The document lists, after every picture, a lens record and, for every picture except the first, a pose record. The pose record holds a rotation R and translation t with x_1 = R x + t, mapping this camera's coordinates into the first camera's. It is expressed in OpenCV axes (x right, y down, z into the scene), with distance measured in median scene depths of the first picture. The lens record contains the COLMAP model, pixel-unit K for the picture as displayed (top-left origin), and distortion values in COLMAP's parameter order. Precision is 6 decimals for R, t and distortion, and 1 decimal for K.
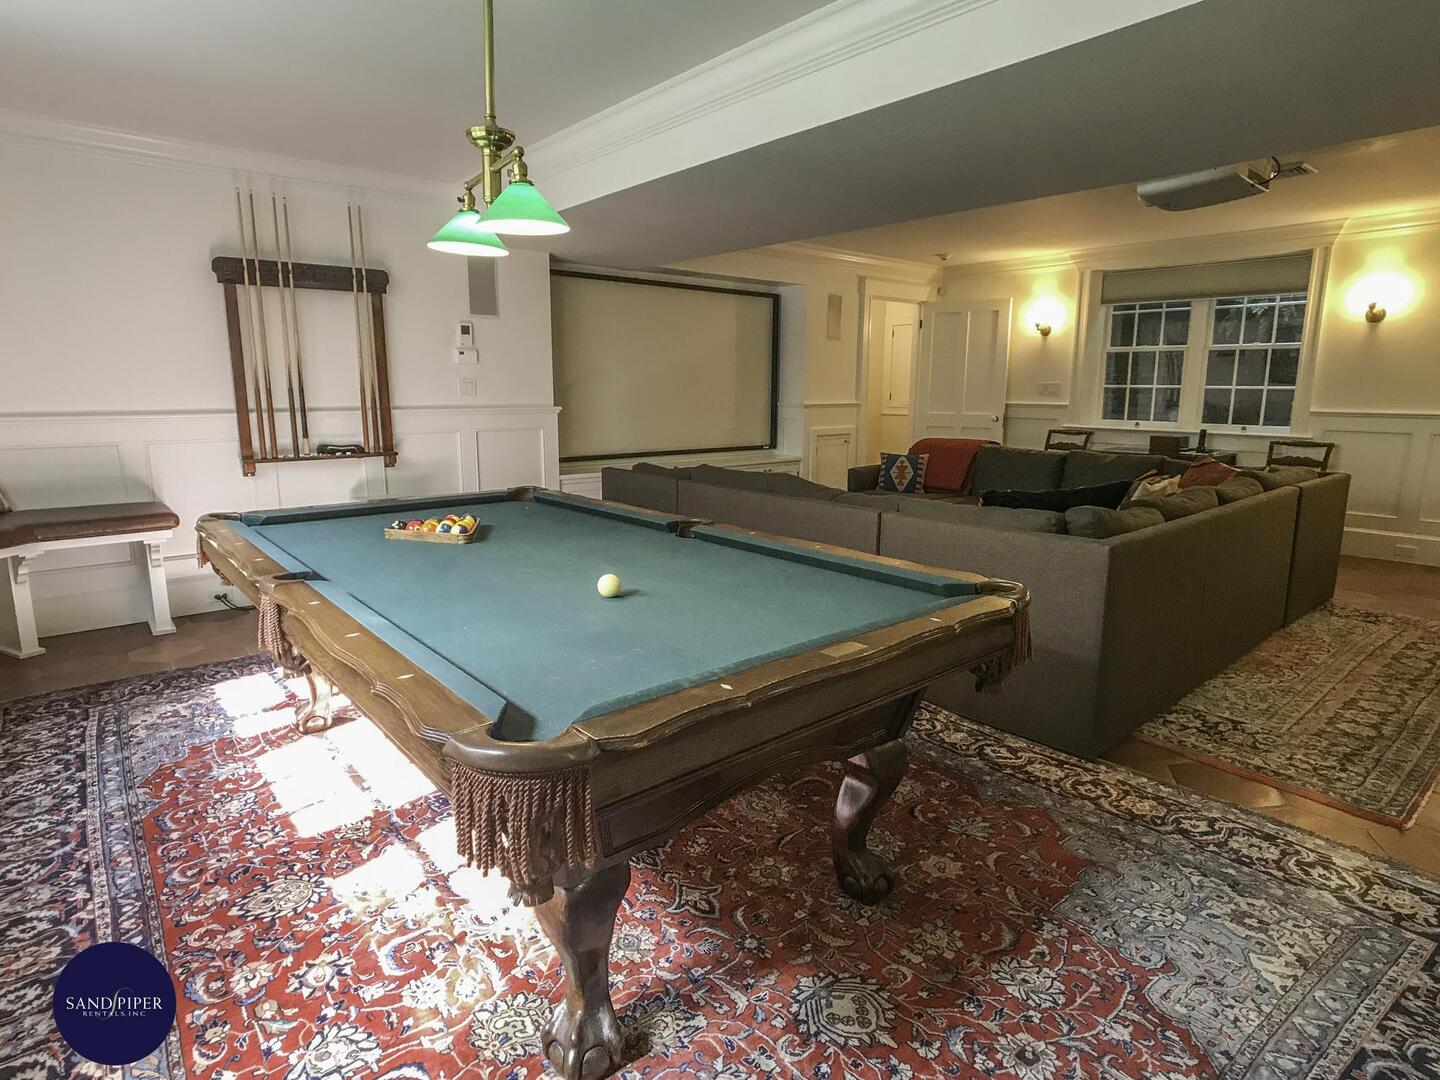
lens RADIAL K [[801.3, 0, 720.0], [0, 801.3, 533.6], [0, 0, 1]] dist [-0.004704, 0.000438]
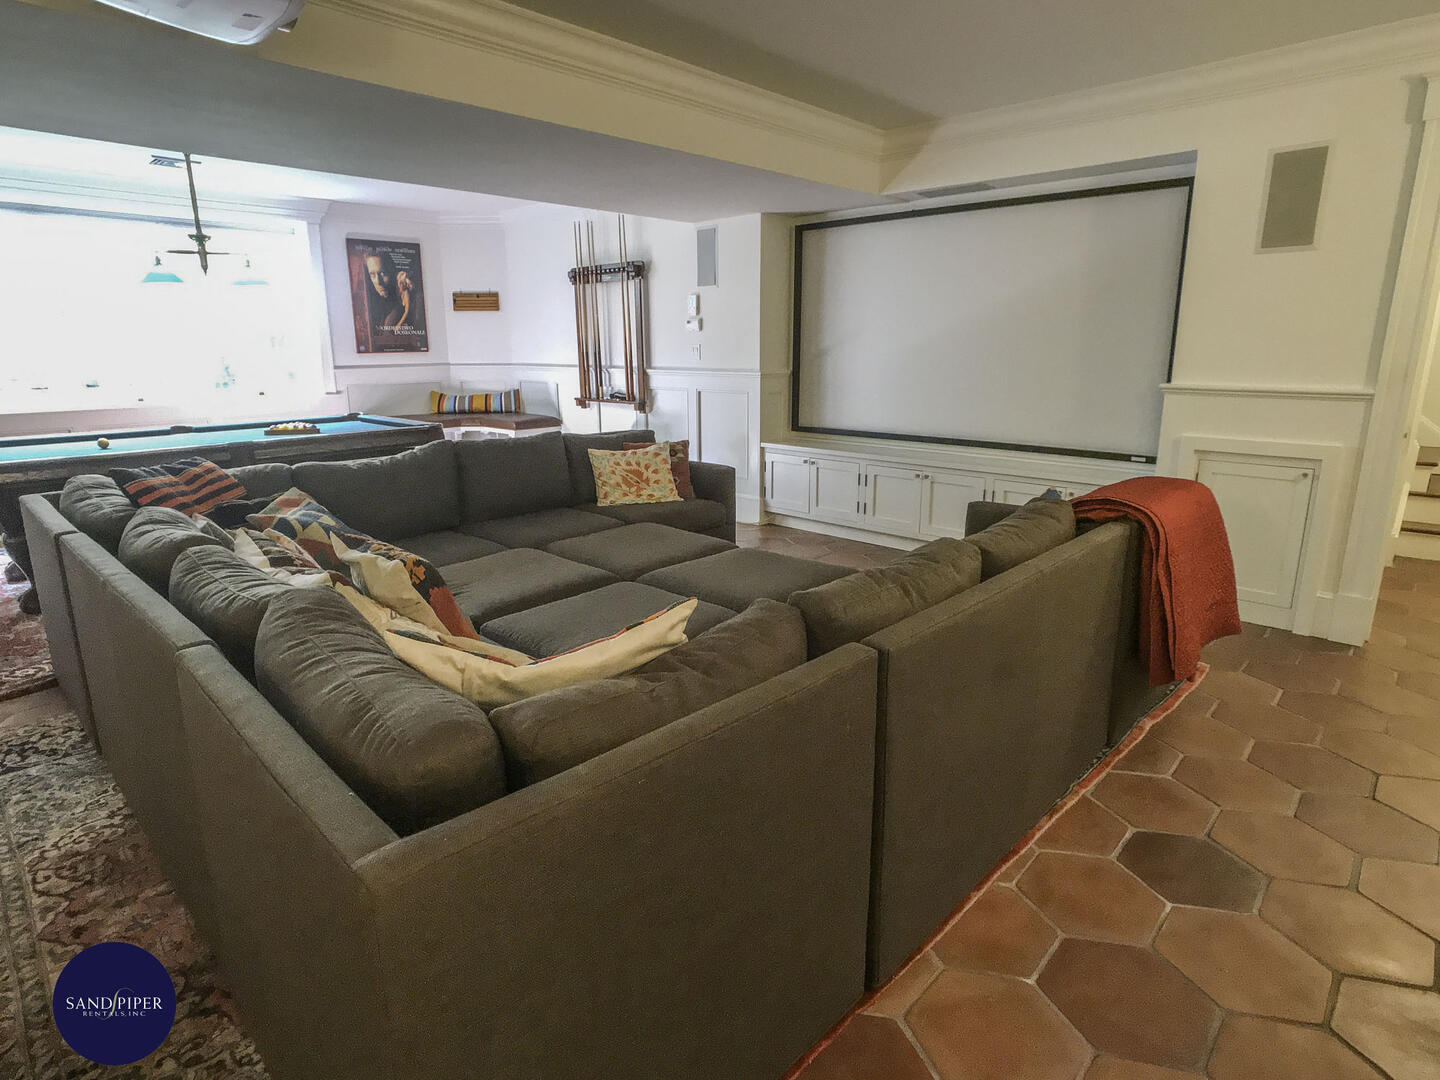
lens RADIAL K [[801.3, 0, 720.6], [0, 801.3, 541.4], [0, 0, 1]] dist [-0.004704, 0.000438]
pose [[0.087382, 0.228464, -0.969623, 0.933237], [-0.184700, 0.960185, 0.209595, -0.183943], [0.978903, 0.160775, 0.126100, 1.019115]]
